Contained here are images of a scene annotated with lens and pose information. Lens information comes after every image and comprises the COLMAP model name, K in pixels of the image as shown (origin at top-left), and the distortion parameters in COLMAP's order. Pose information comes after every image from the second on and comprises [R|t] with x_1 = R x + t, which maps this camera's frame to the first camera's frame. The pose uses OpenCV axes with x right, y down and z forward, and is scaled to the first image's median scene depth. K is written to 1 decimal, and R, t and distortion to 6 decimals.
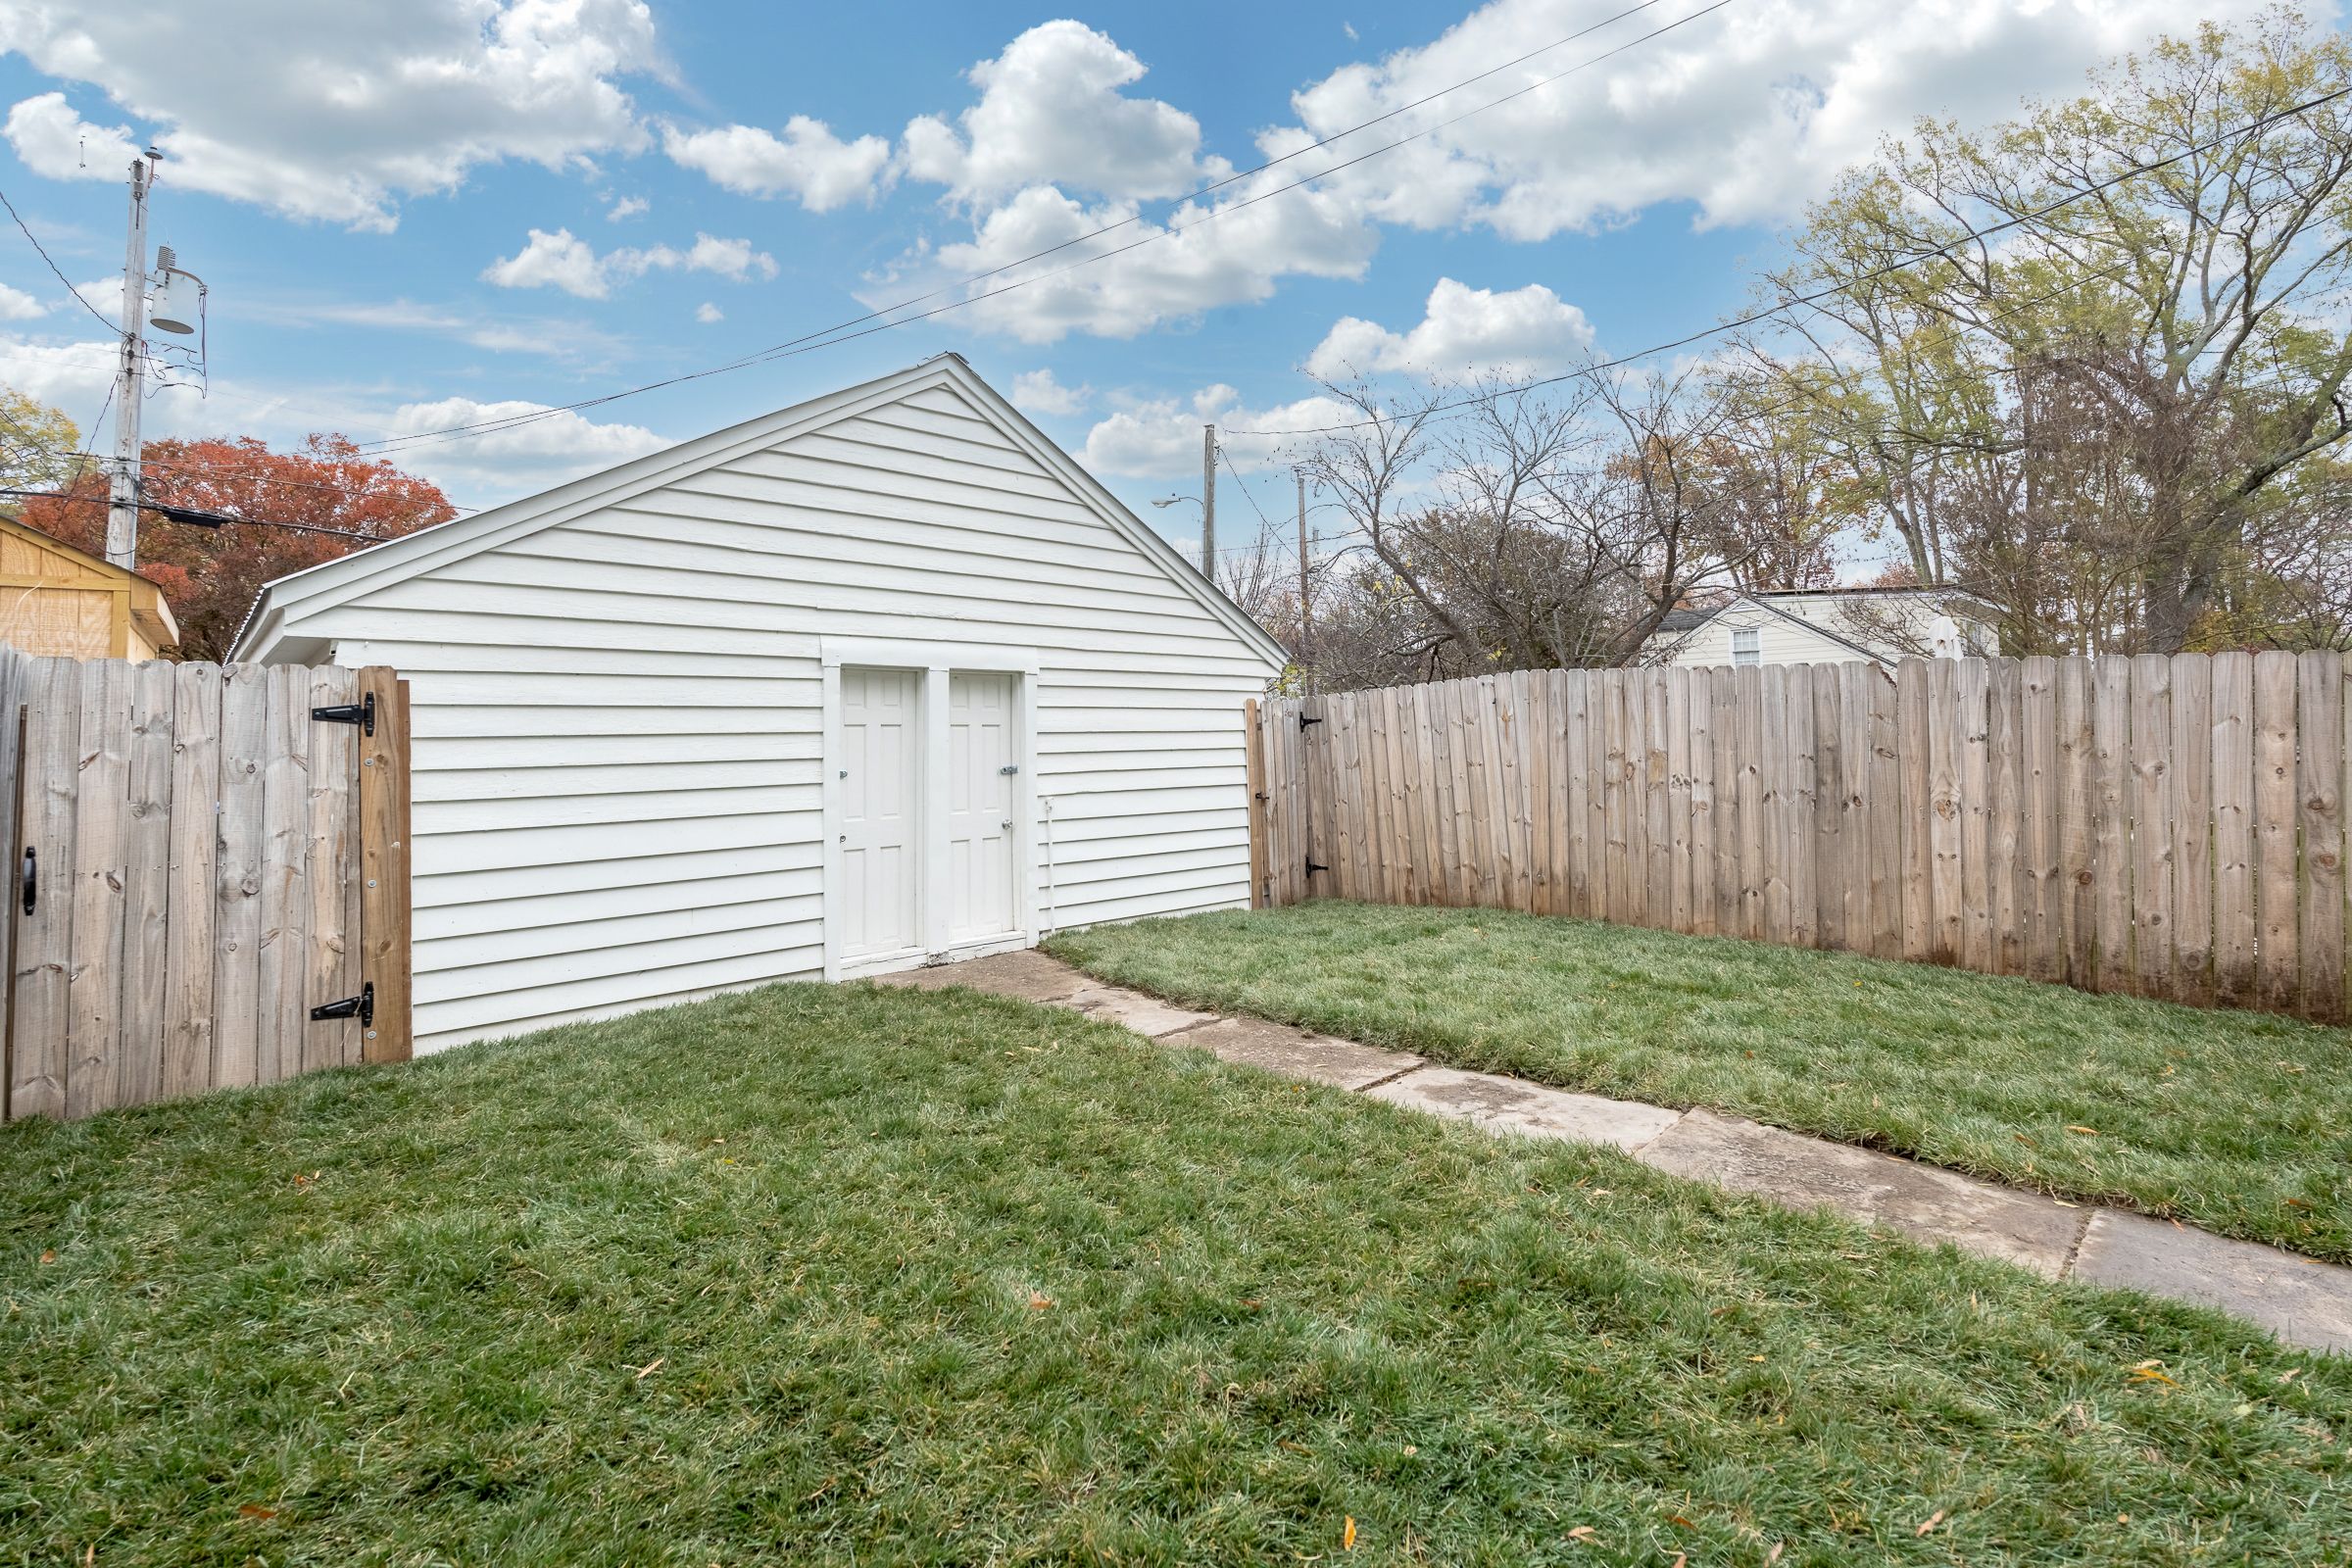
lens RADIAL K [[1030.5, 0, 1146.1], [0, 1030.5, 713.6], [0, 0, 1]] dist [-0.004639, -0.000442]
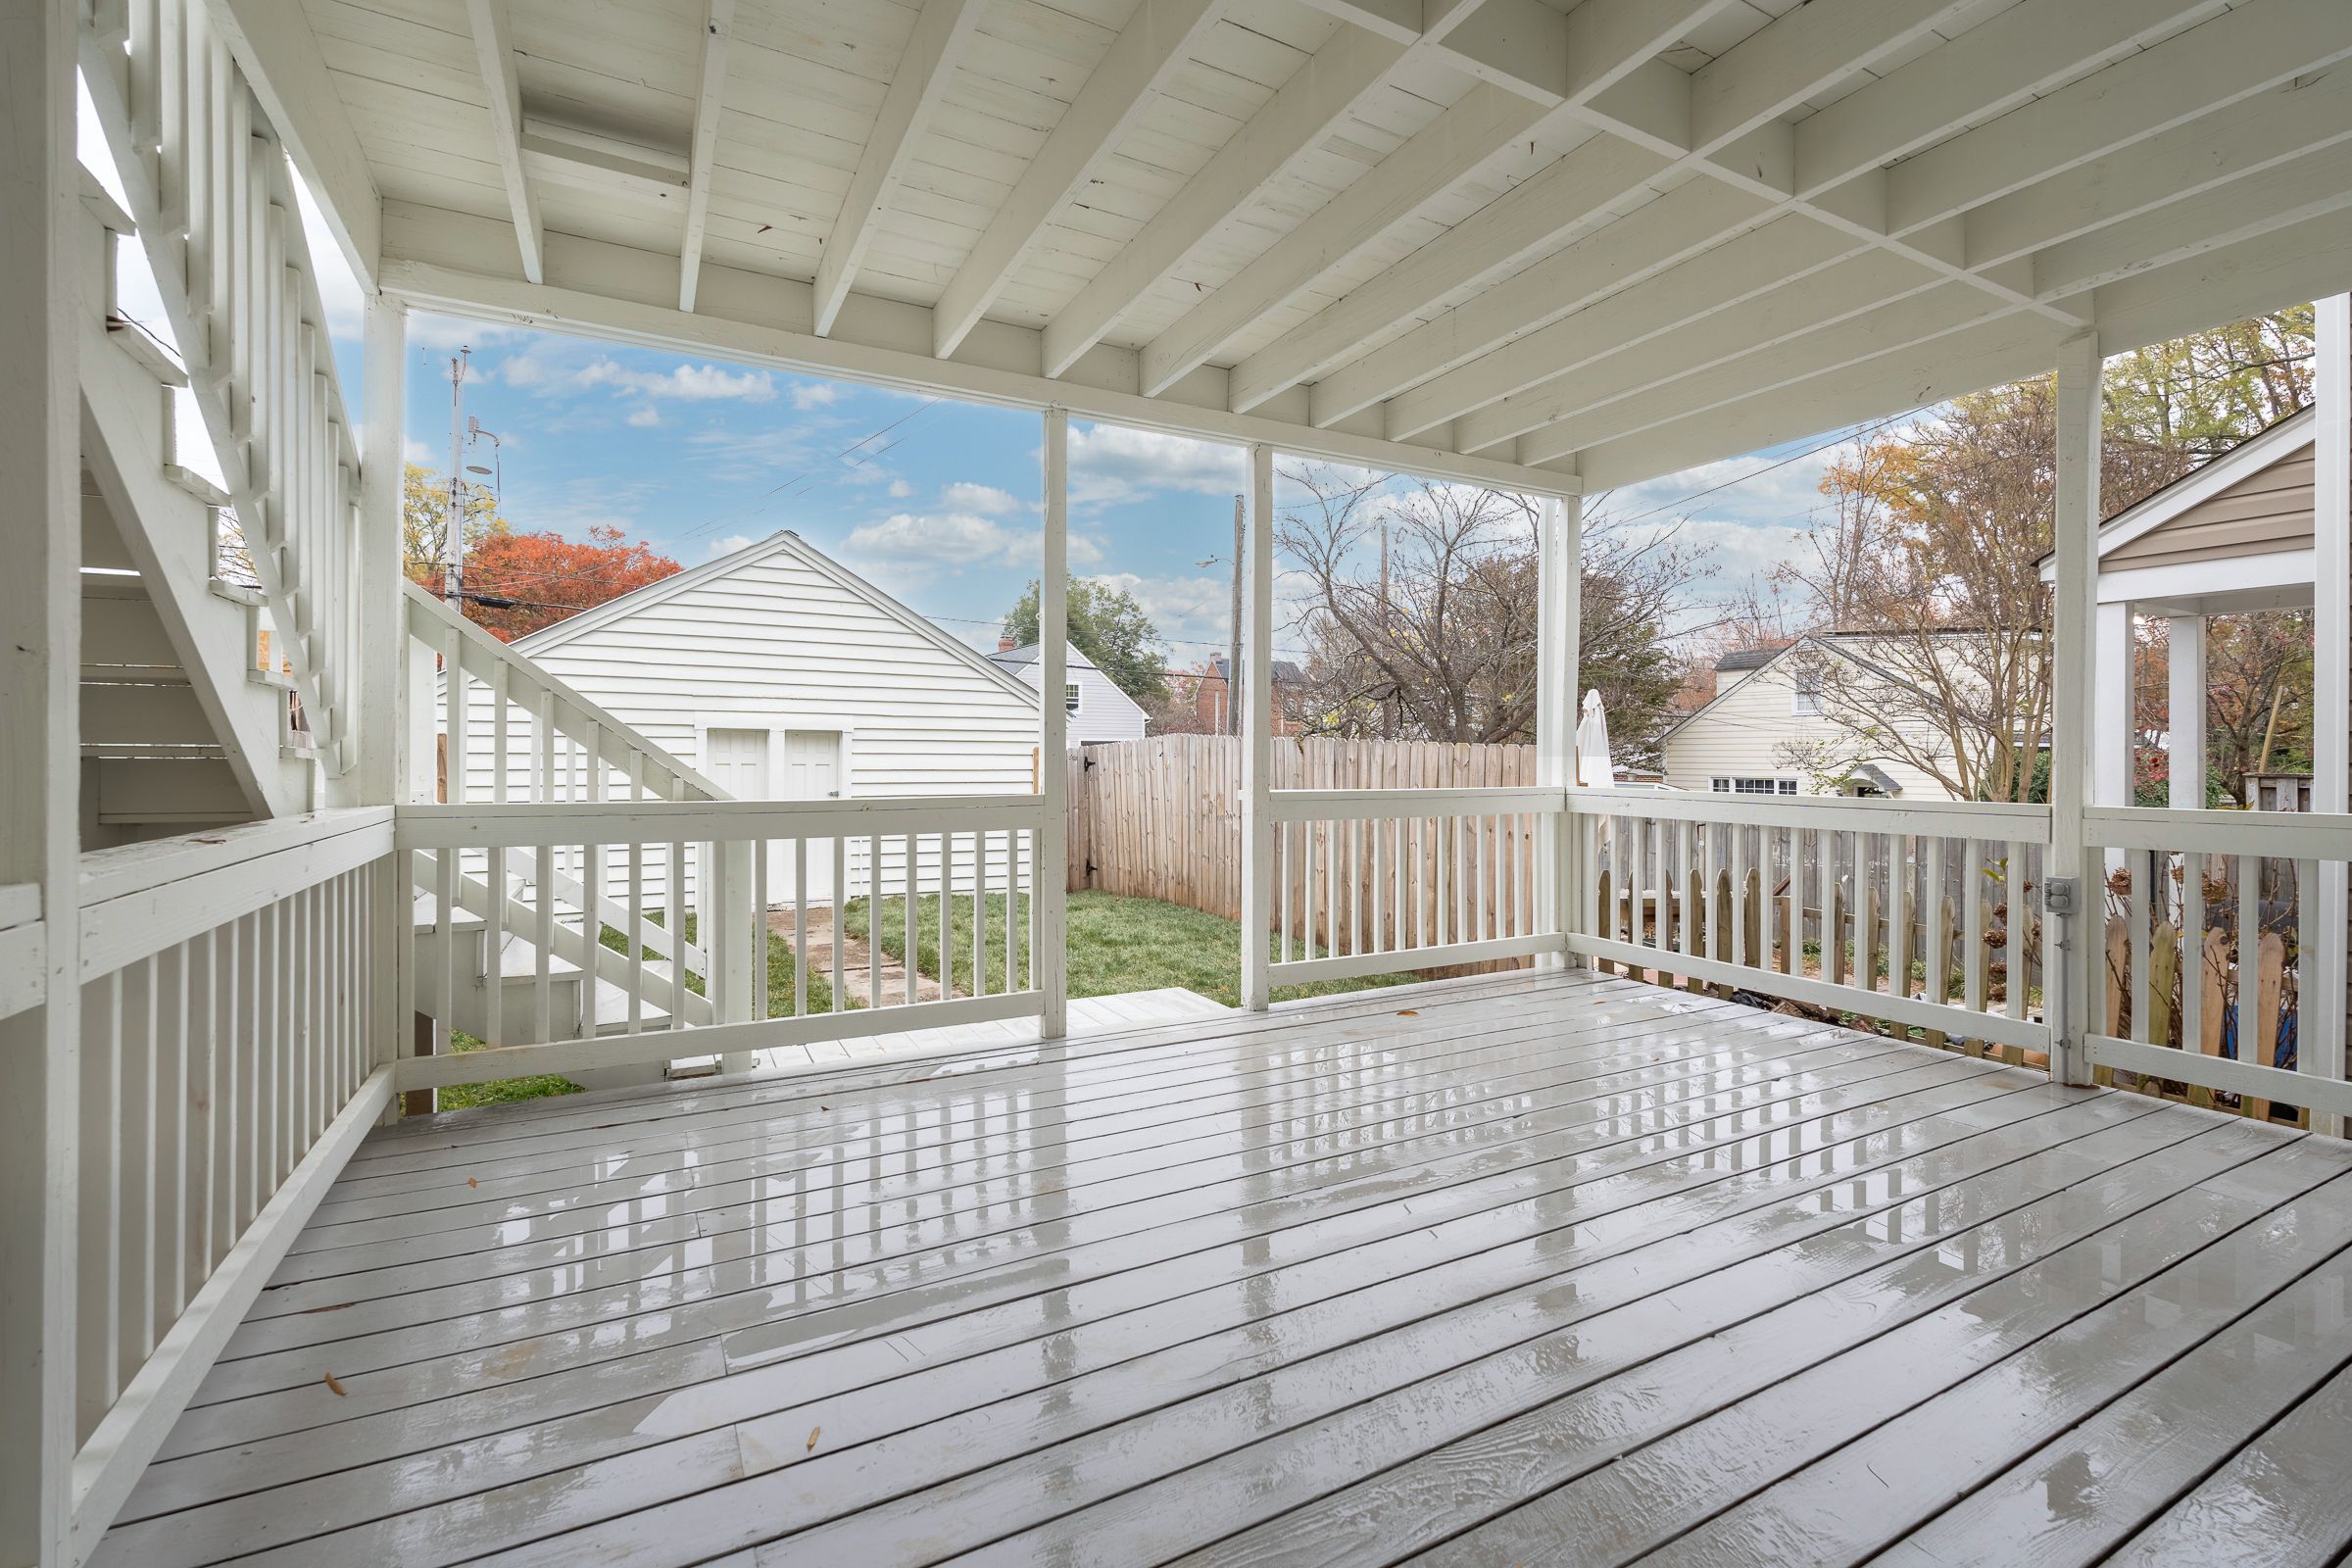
lens RADIAL K [[1030.5, 0, 1186.8], [0, 1030.5, 773.5], [0, 0, 1]] dist [-0.004639, -0.000442]
pose [[0.971428, 0.023856, -0.236132, 0.623537], [-0.013800, 0.998930, 0.044150, -0.042965], [0.236932, -0.039630, 0.970718, -0.320572]]
